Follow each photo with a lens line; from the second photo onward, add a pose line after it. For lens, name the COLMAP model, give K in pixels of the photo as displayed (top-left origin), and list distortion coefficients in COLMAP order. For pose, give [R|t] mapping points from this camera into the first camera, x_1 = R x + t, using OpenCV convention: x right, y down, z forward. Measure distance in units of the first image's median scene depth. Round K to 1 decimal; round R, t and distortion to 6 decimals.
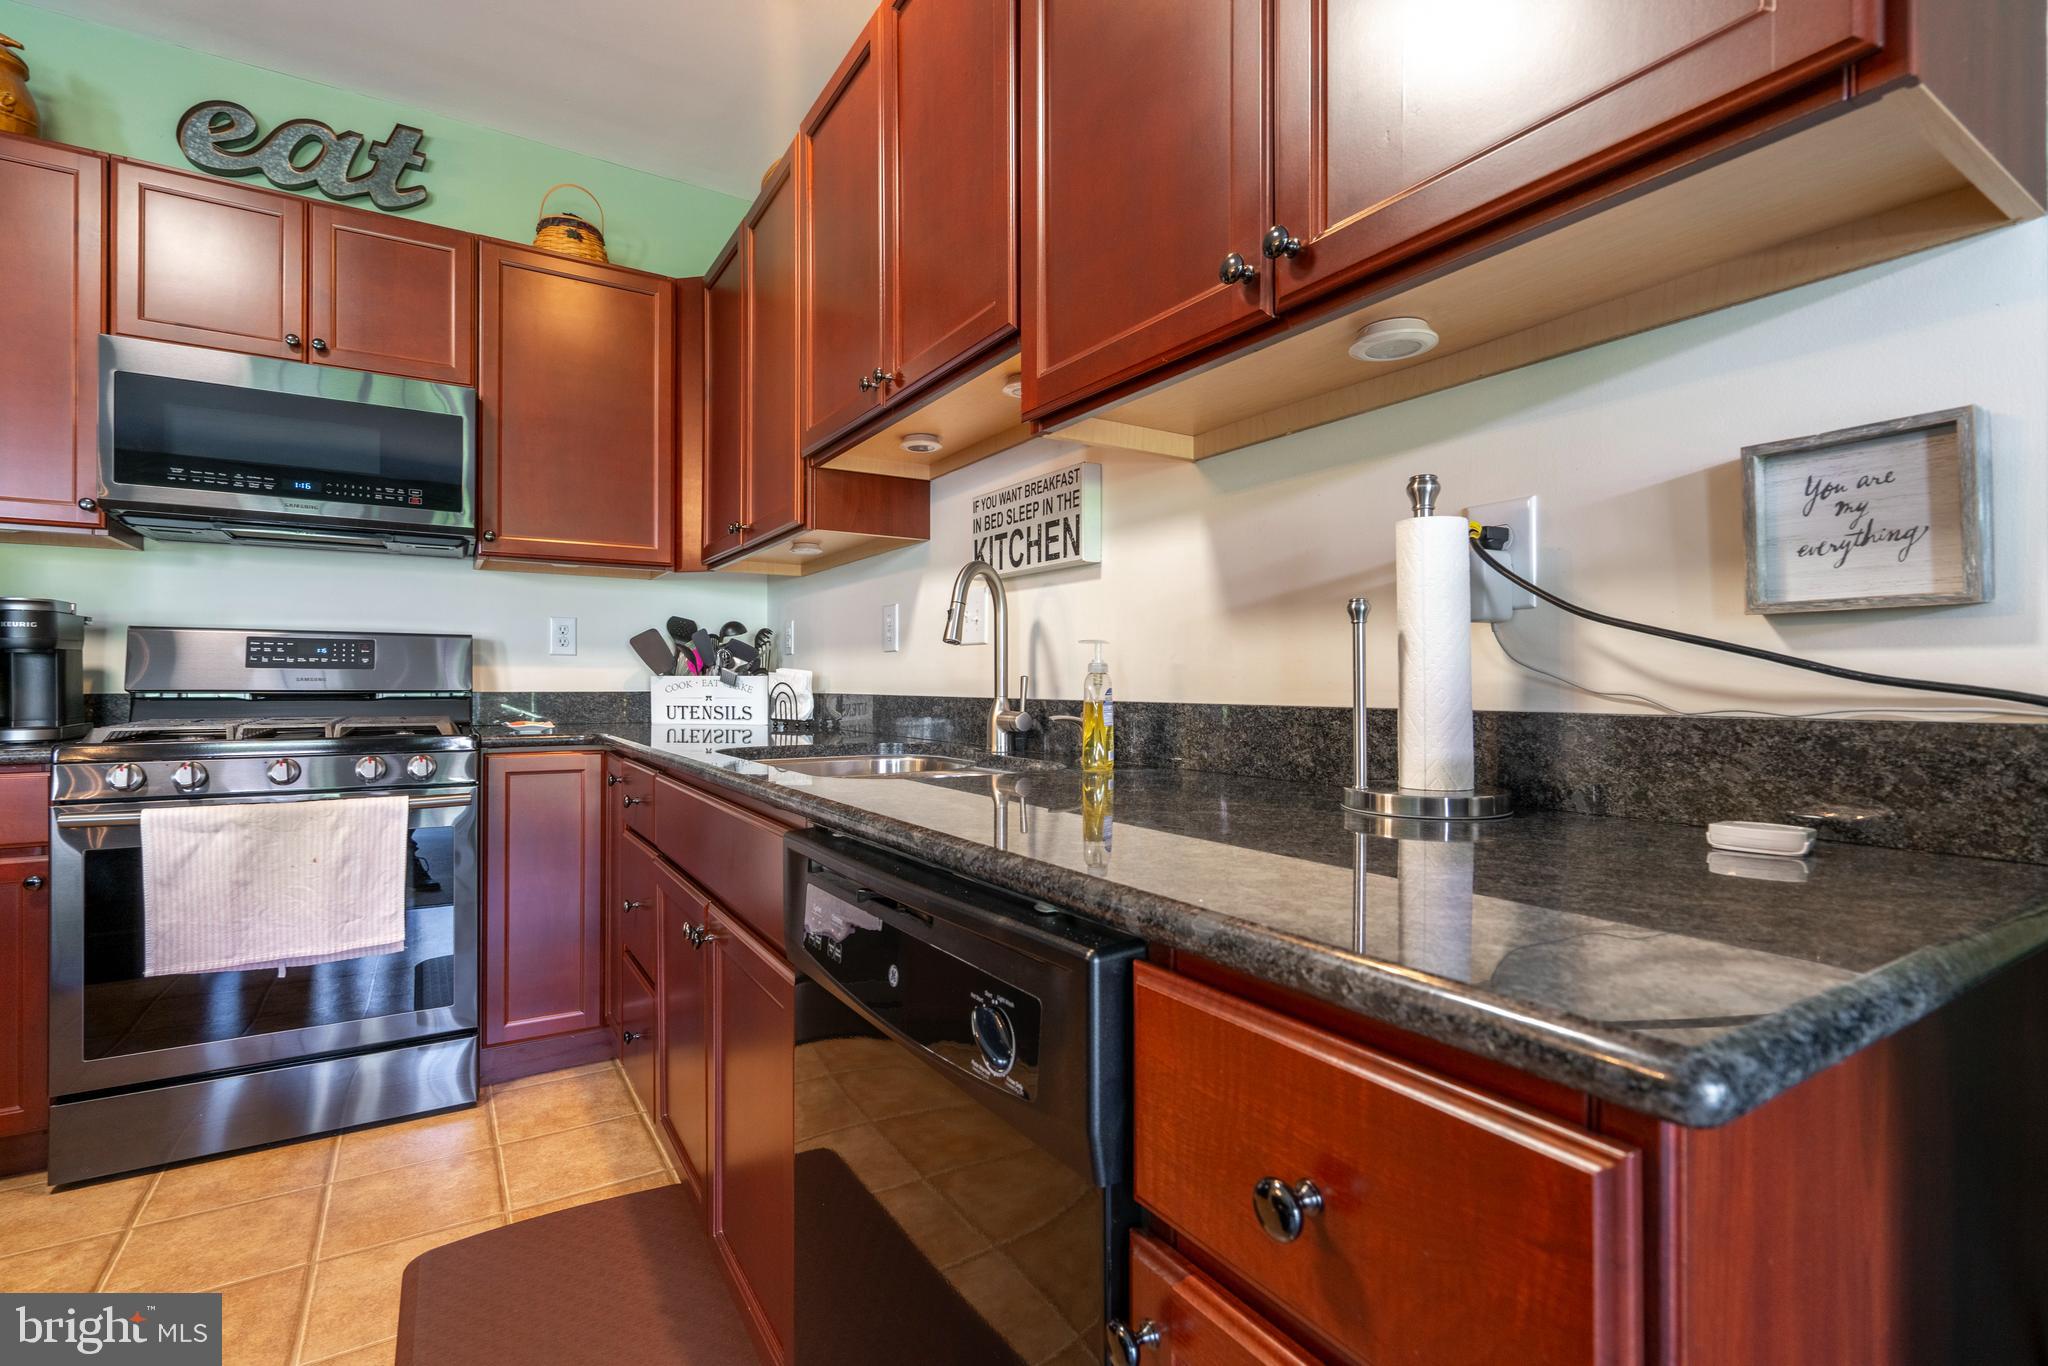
lens RADIAL K [[935.7, 0, 1020.9], [0, 935.7, 683.5], [0, 0, 1]] dist [-0.006927, 0.002905]
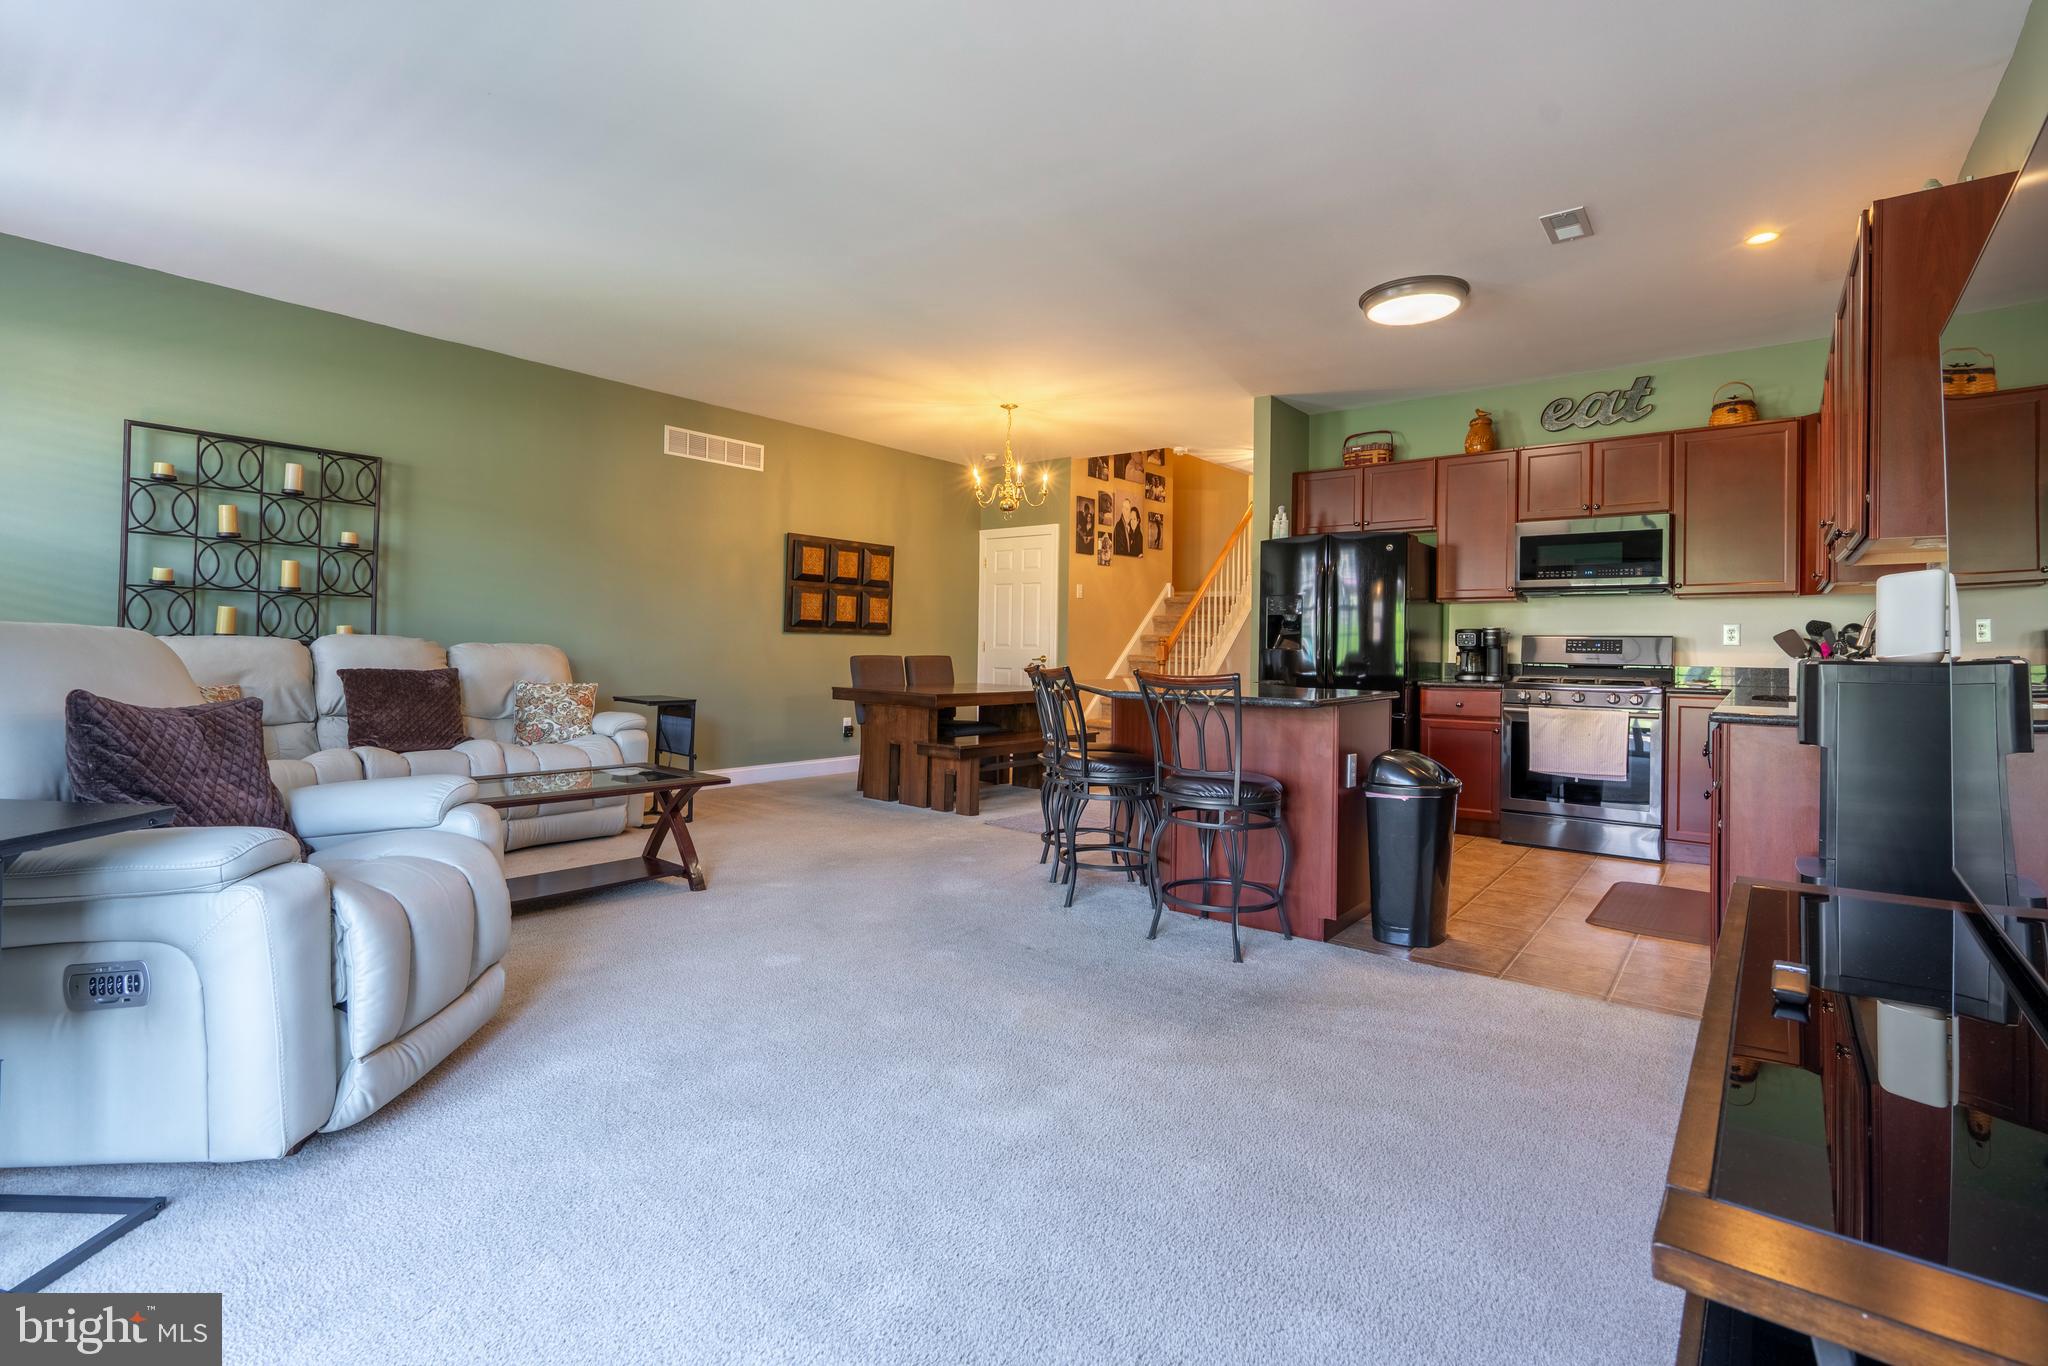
lens RADIAL K [[935.7, 0, 1005.2], [0, 935.7, 645.8], [0, 0, 1]] dist [-0.006927, 0.002905]
pose [[0.324127, 0.001873, -0.946012, 0.997026], [-0.011193, 0.999936, -0.001856, -0.017514], [0.945947, 0.011190, 0.324127, -1.167876]]
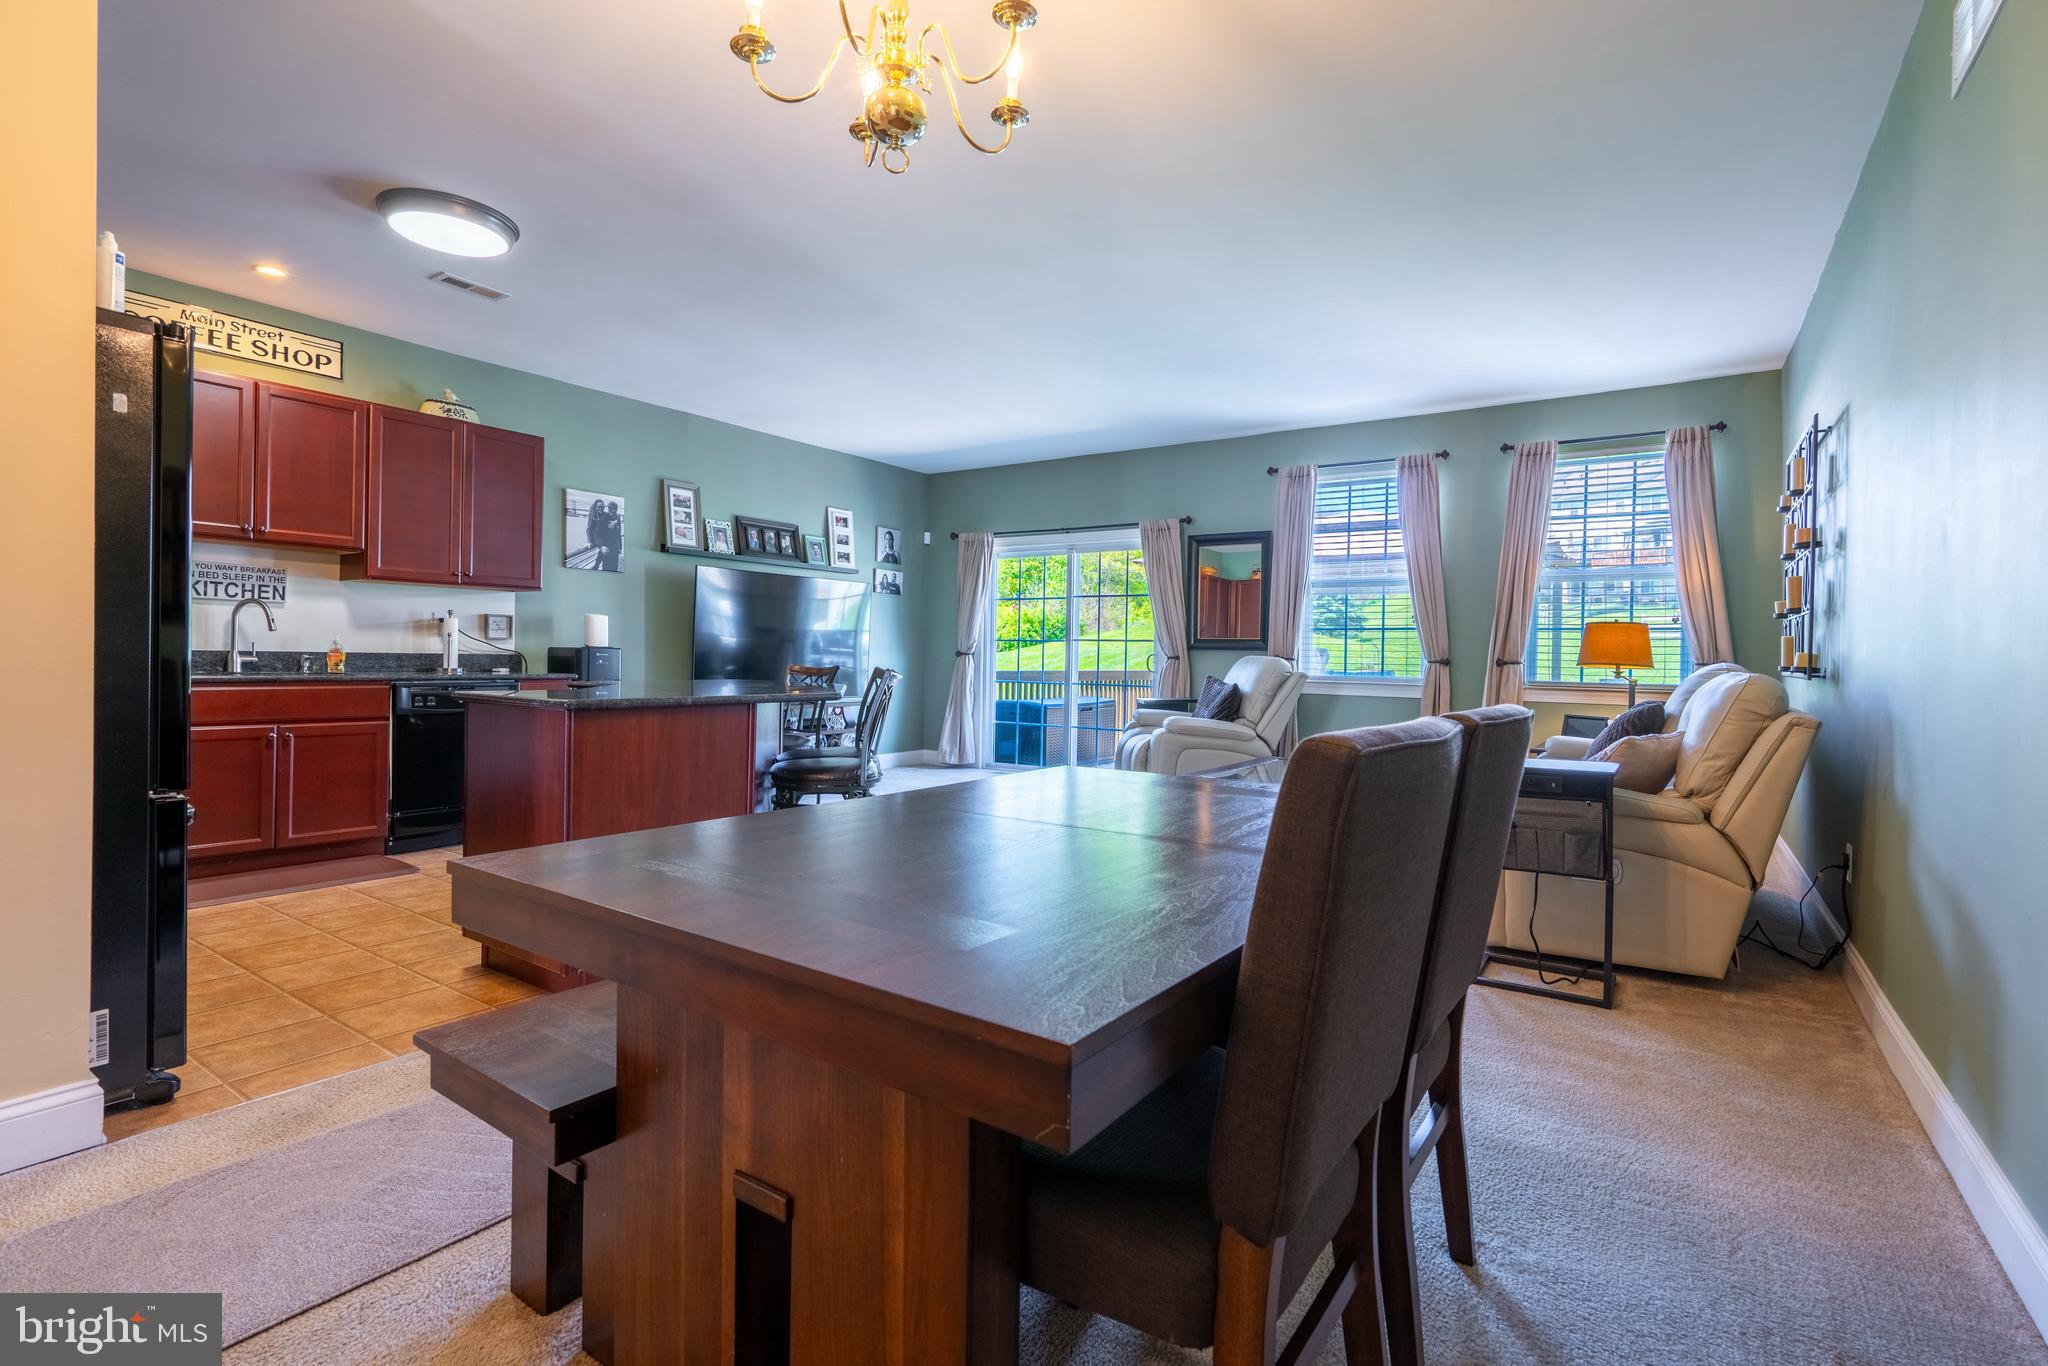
lens RADIAL K [[935.7, 0, 1043.1], [0, 935.7, 664.2], [0, 0, 1]] dist [-0.006927, 0.002905]
pose [[-0.418846, -0.012738, 0.907968, -2.751347], [-0.017541, 0.999829, 0.005935, -0.000579], [-0.907888, -0.013441, -0.418997, 0.072332]]
